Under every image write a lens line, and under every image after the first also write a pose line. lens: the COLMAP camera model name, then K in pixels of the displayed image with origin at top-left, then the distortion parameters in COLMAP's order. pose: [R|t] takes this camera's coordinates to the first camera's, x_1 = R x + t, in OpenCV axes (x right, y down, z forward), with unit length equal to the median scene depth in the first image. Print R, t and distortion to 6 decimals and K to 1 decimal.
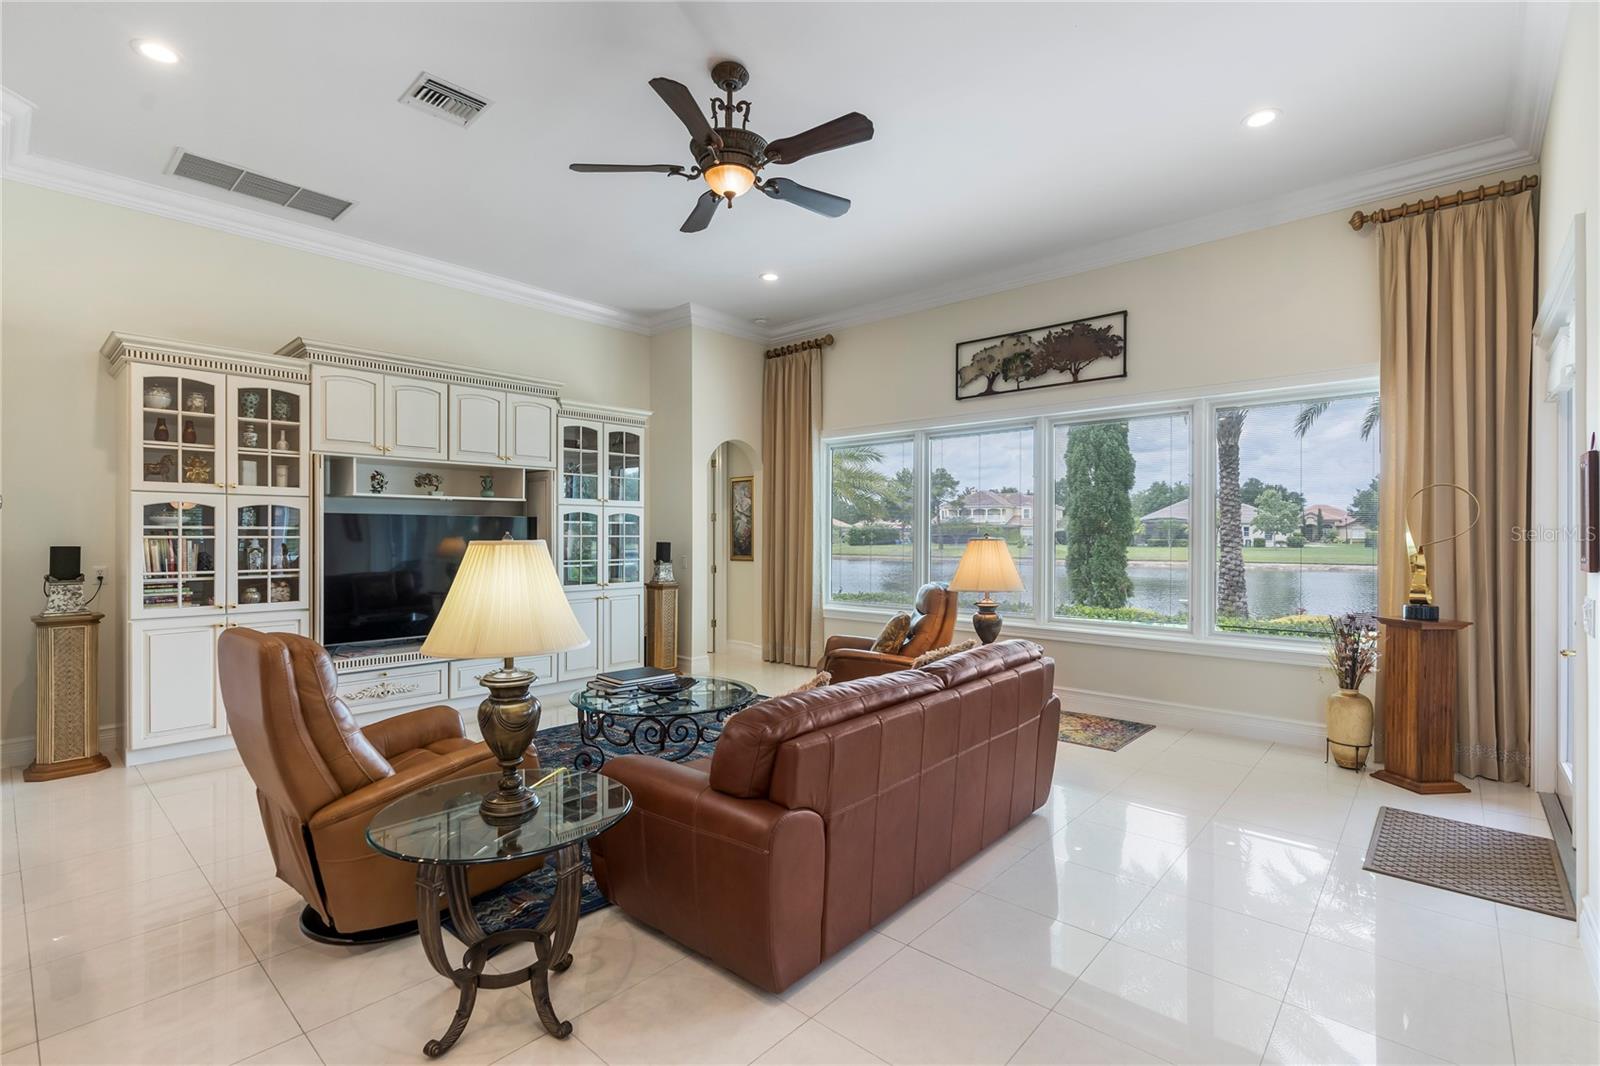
lens RADIAL K [[727.9, 0, 790.7], [0, 727.9, 535.2], [0, 0, 1]] dist [-0.007563, 0.001689]
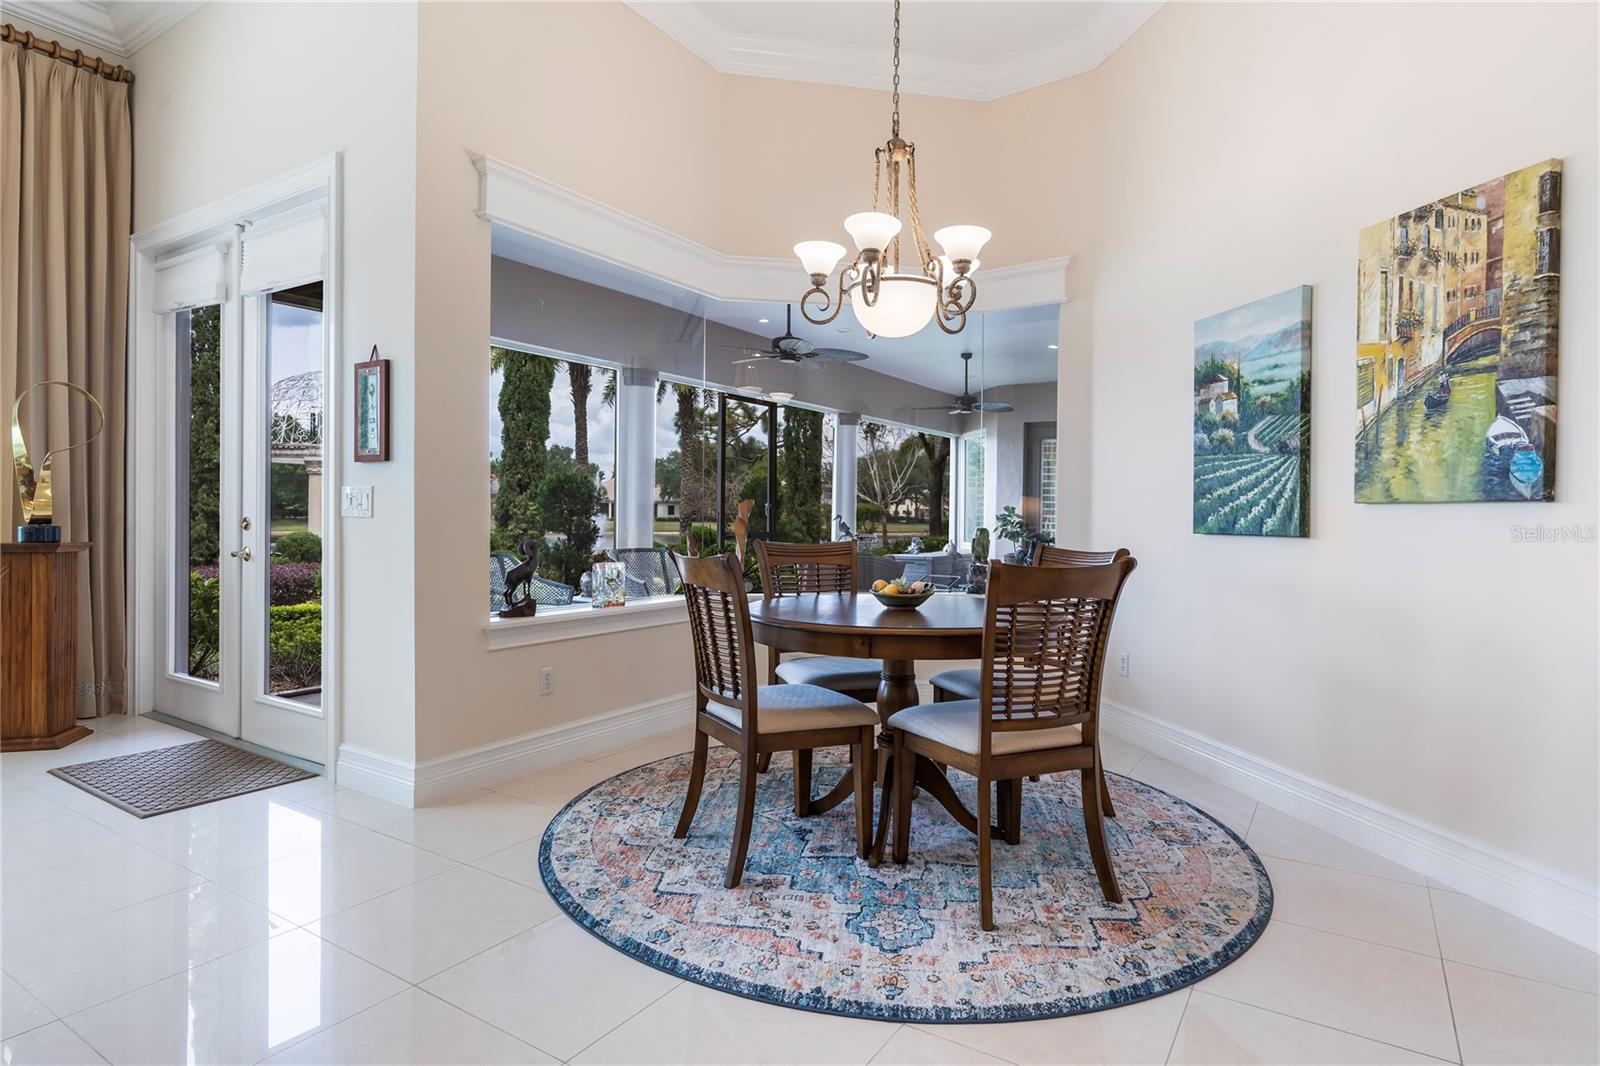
lens RADIAL K [[872.3, 0, 795.2], [0, 872.3, 522.8], [0, 0, 1]] dist [-0.003957, 0.000094]
pose [[-0.156787, -0.012192, 0.987557, -0.244673], [-0.012336, 0.999870, 0.010386, 0.073992], [-0.987555, -0.010554, -0.156917, 0.312254]]
